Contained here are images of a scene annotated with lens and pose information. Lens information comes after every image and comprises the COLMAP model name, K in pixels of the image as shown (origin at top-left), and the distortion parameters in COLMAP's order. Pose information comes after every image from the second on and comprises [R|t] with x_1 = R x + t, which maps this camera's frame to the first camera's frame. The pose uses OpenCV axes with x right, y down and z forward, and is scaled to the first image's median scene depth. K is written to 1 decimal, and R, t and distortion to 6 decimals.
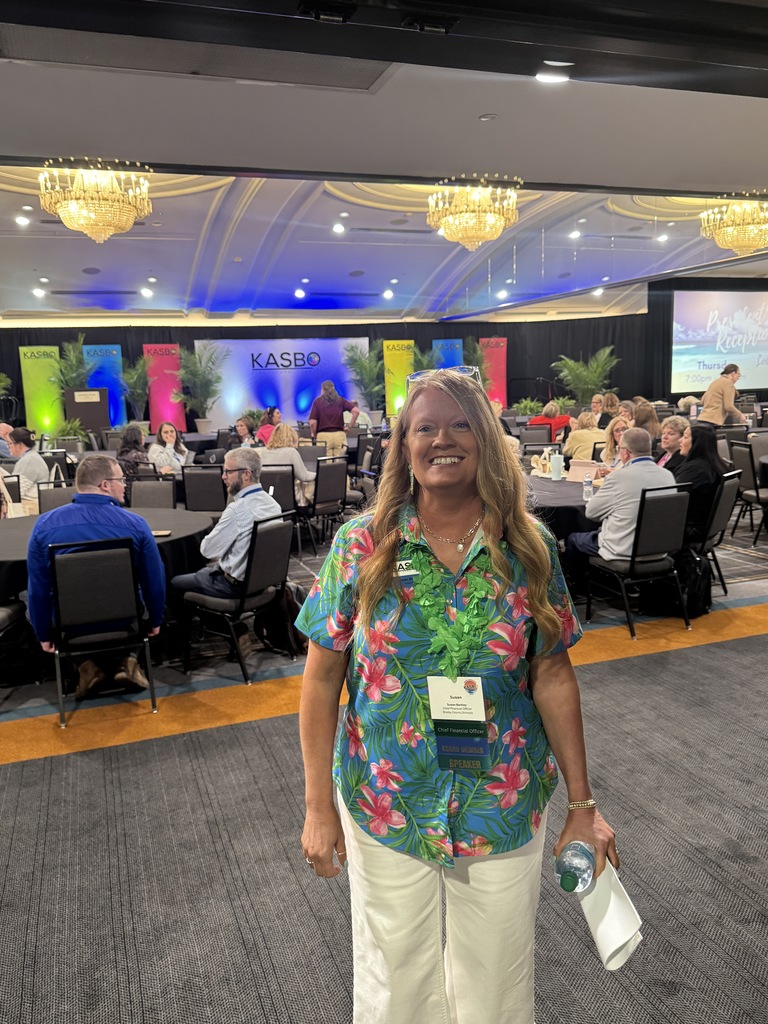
lens RADIAL K [[856.5, 0, 385.5], [0, 856.5, 521.3], [0, 0, 1]] dist [0.098091, -0.023278]
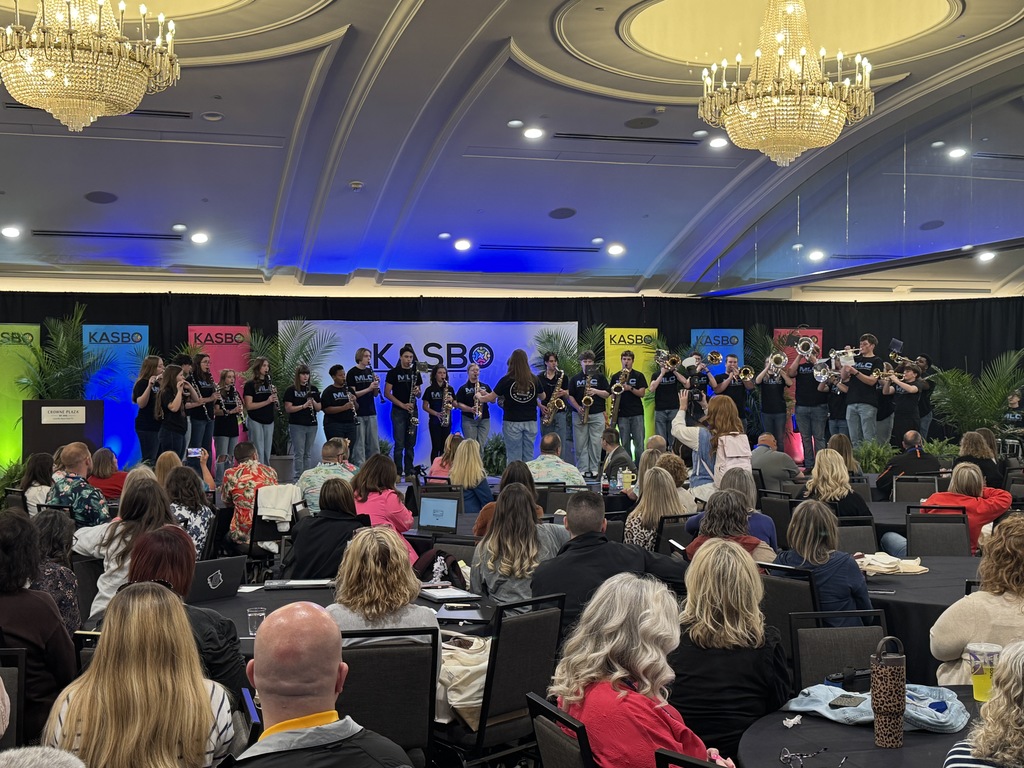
lens RADIAL K [[1279.2, 0, 513.5], [0, 1279.2, 381.5], [0, 0, 1]] dist [0.147733, 0.000000]
pose [[0.997570, 0.028926, -0.063380, -0.007929], [-0.039020, 0.985637, -0.164311, -0.034334], [0.057717, 0.166385, 0.984370, 0.173475]]
